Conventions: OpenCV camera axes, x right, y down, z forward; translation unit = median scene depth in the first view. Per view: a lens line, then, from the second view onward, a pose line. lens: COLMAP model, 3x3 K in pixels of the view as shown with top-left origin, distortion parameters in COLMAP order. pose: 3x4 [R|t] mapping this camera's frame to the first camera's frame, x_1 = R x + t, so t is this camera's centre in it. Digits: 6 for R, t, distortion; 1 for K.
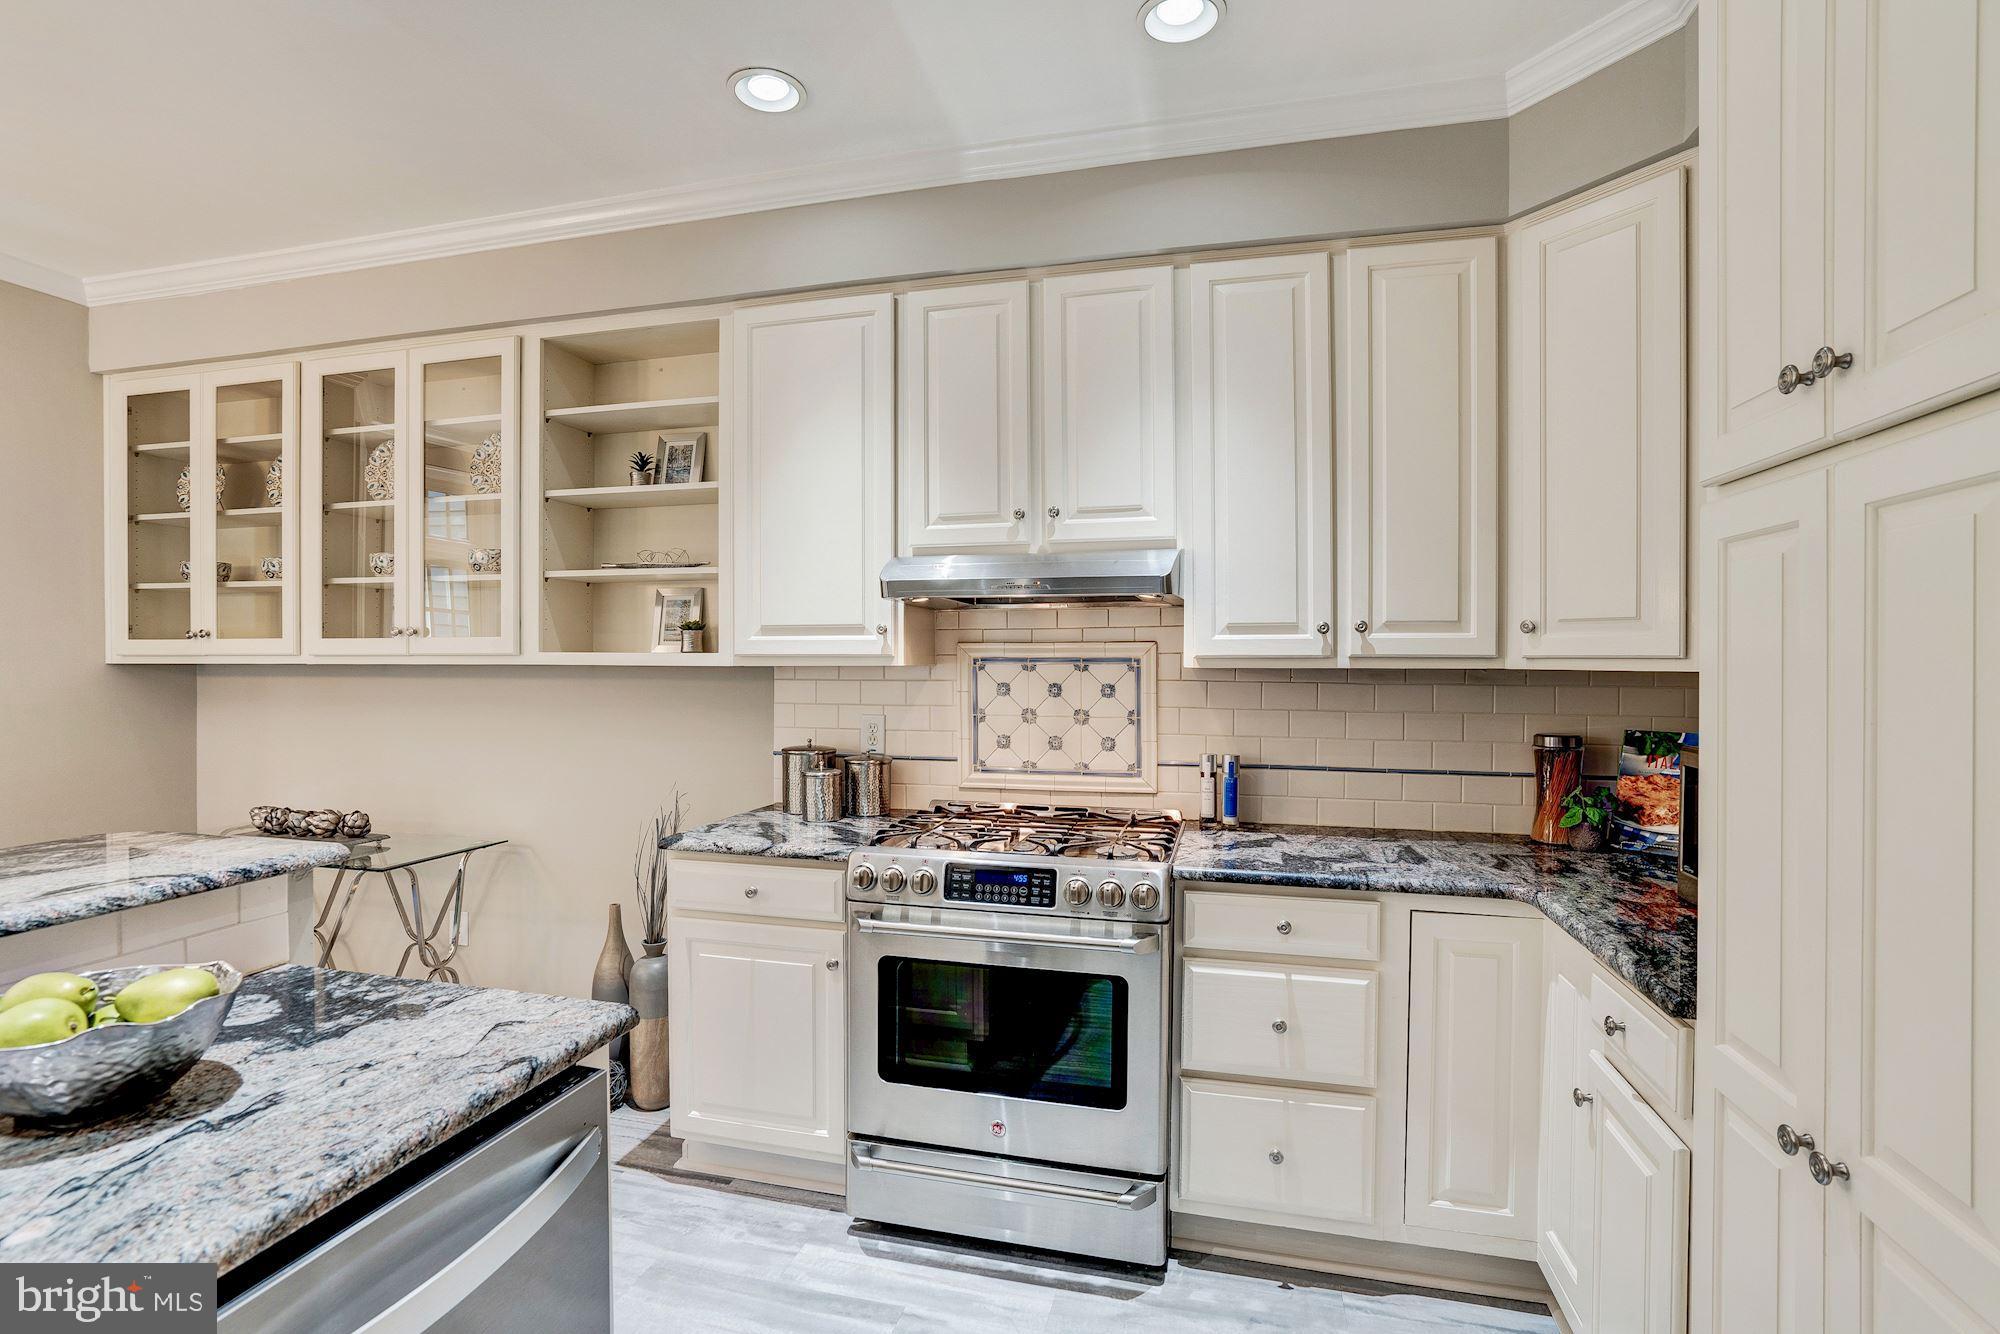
lens RADIAL K [[925.5, 0, 994.4], [0, 925.5, 666.4], [0, 0, 1]] dist [-0.040669, 0.014987]
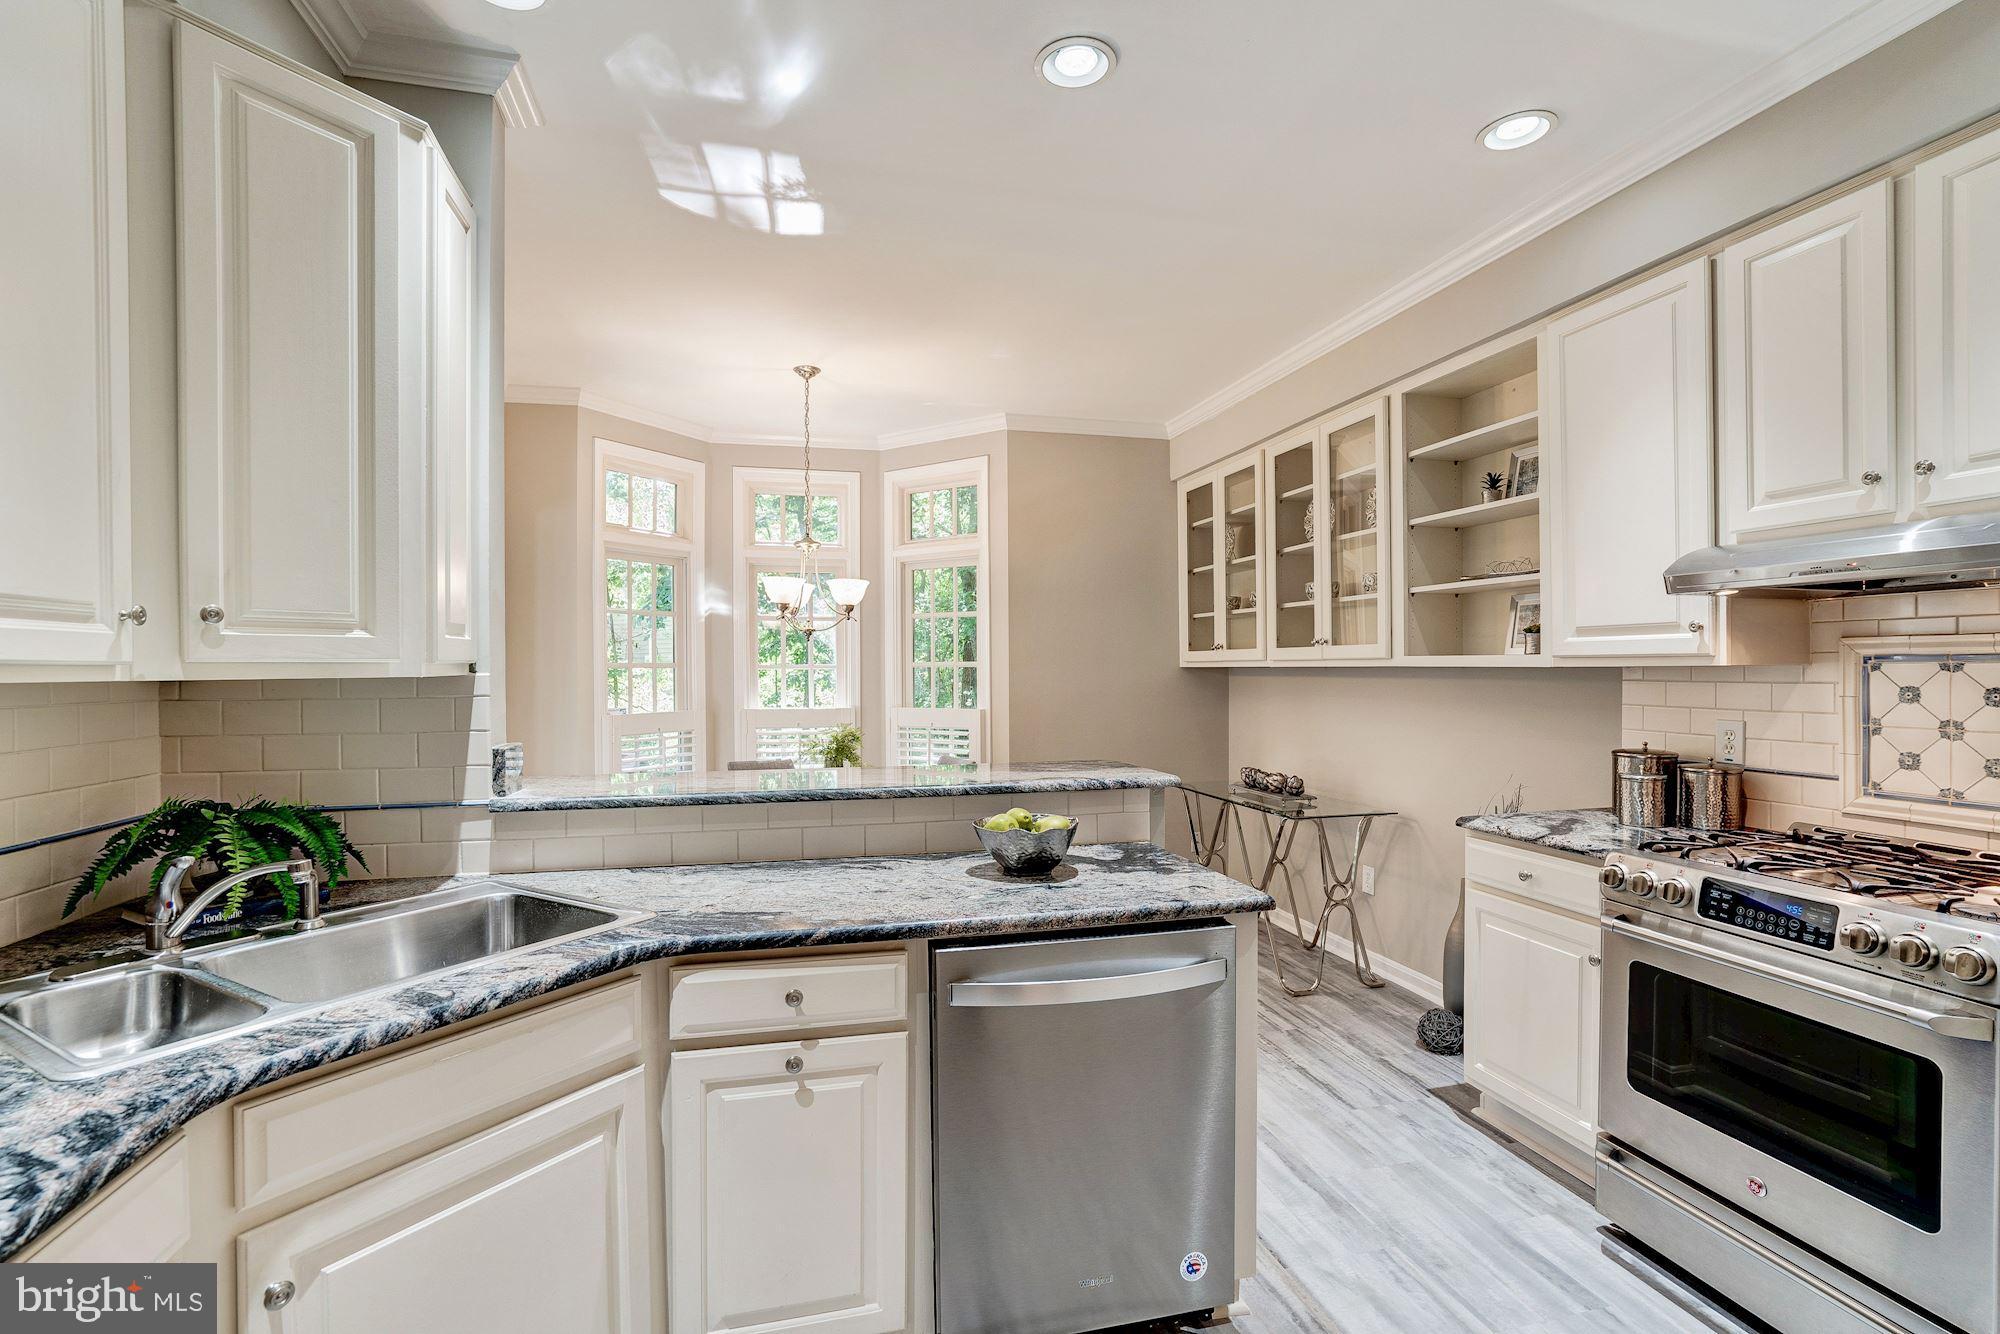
lens RADIAL K [[925.5, 0, 1004.1], [0, 925.5, 675.8], [0, 0, 1]] dist [-0.040669, 0.014987]
pose [[0.488099, 0.002948, -0.872783, 0.306125], [0.004150, 0.999975, 0.005699, 0.001563], [0.872779, -0.006404, 0.488074, -0.043608]]
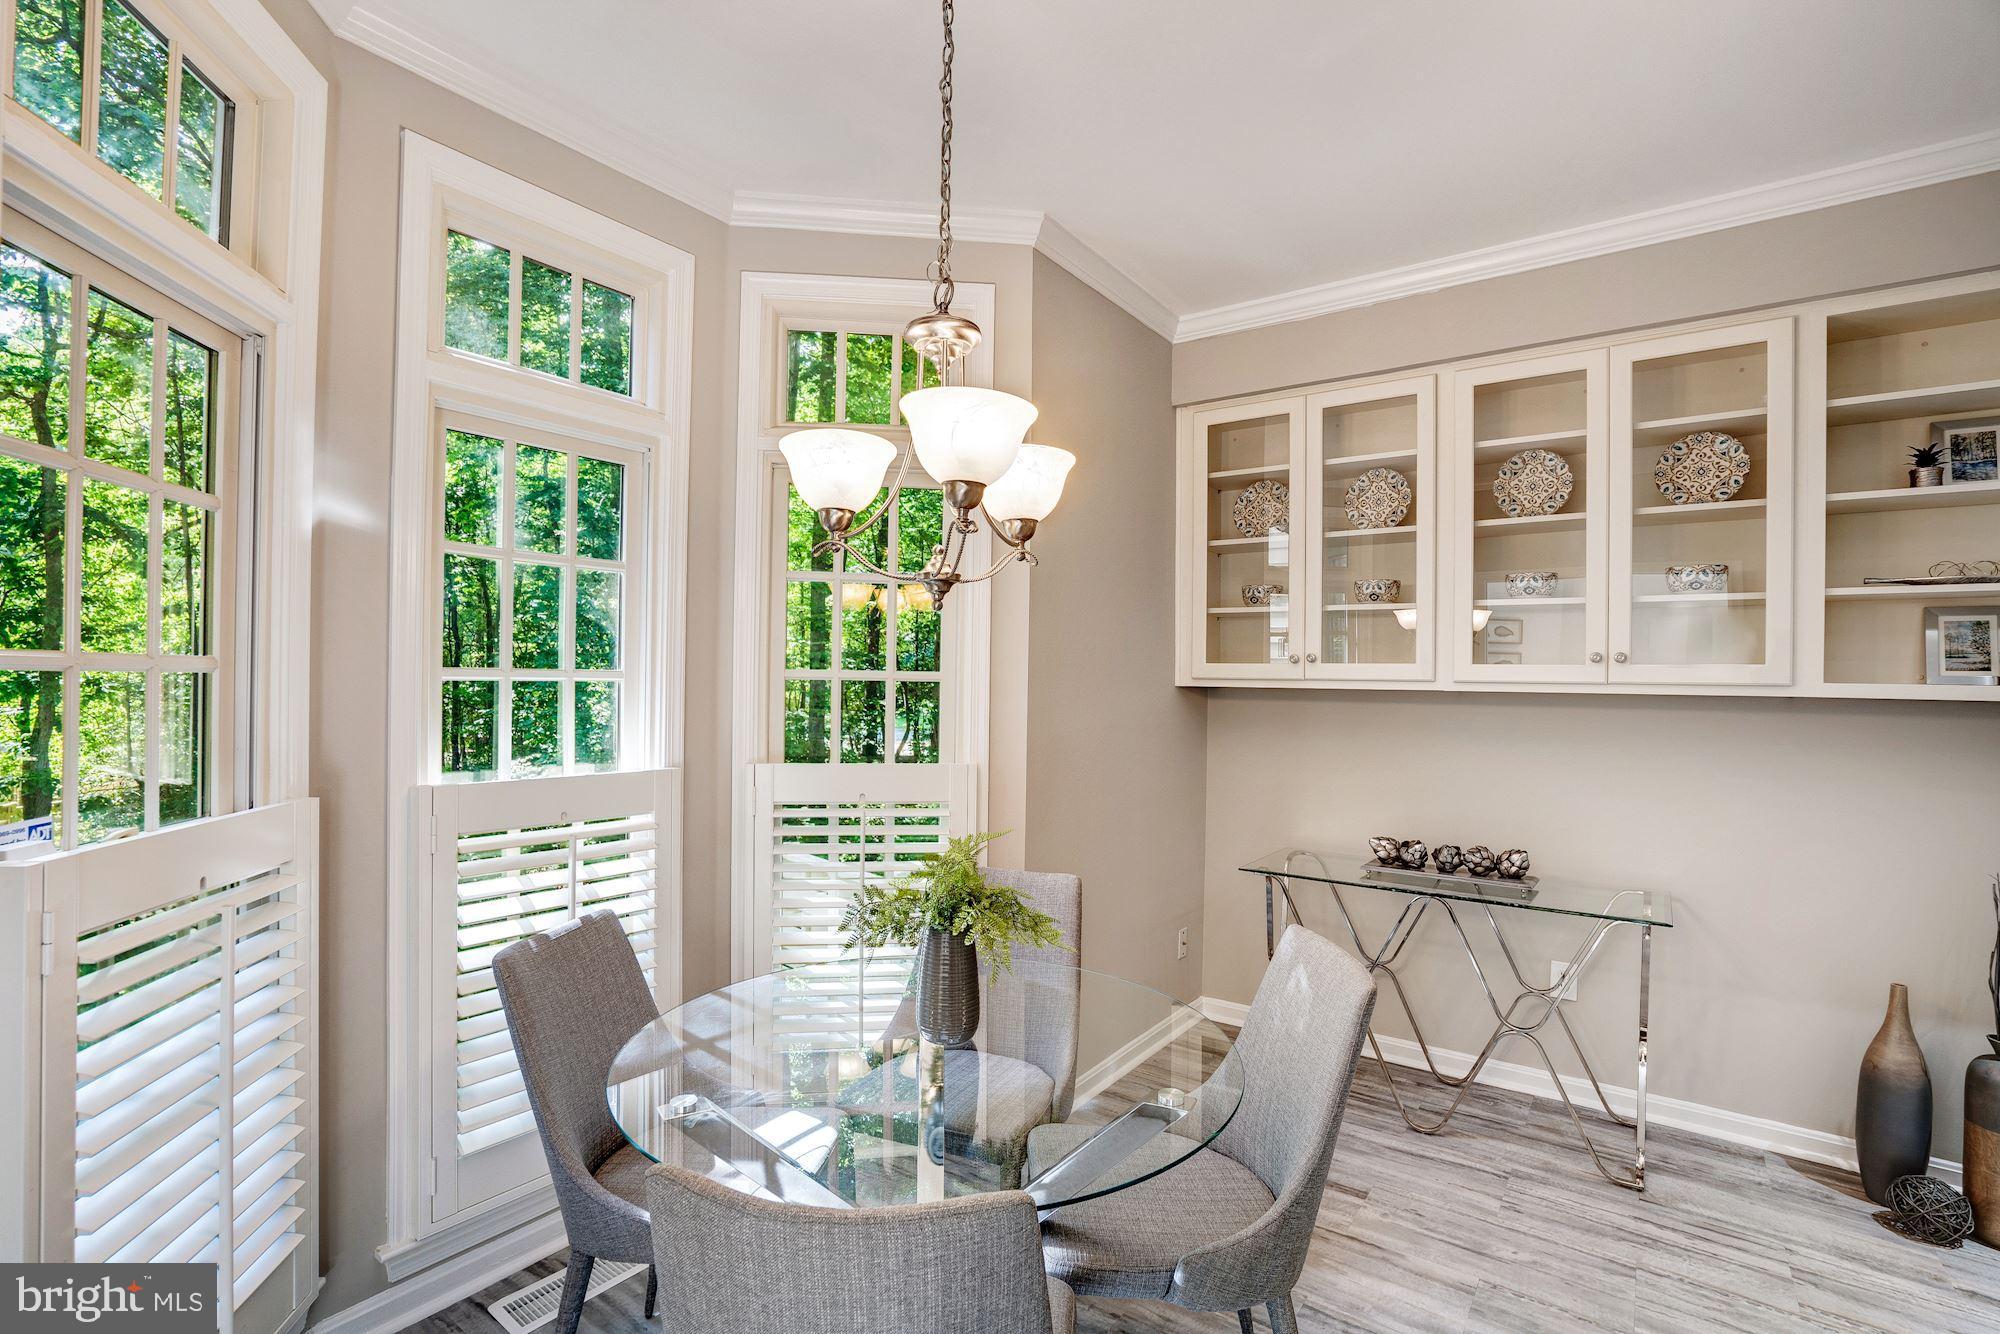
lens RADIAL K [[925.5, 0, 1000.0], [0, 925.5, 667.6], [0, 0, 1]] dist [-0.040669, 0.014987]
pose [[0.930828, 0.009424, -0.365337, -0.939033], [-0.015846, 0.999768, -0.014583, -0.006096], [0.365115, 0.019364, 0.930761, -0.072553]]
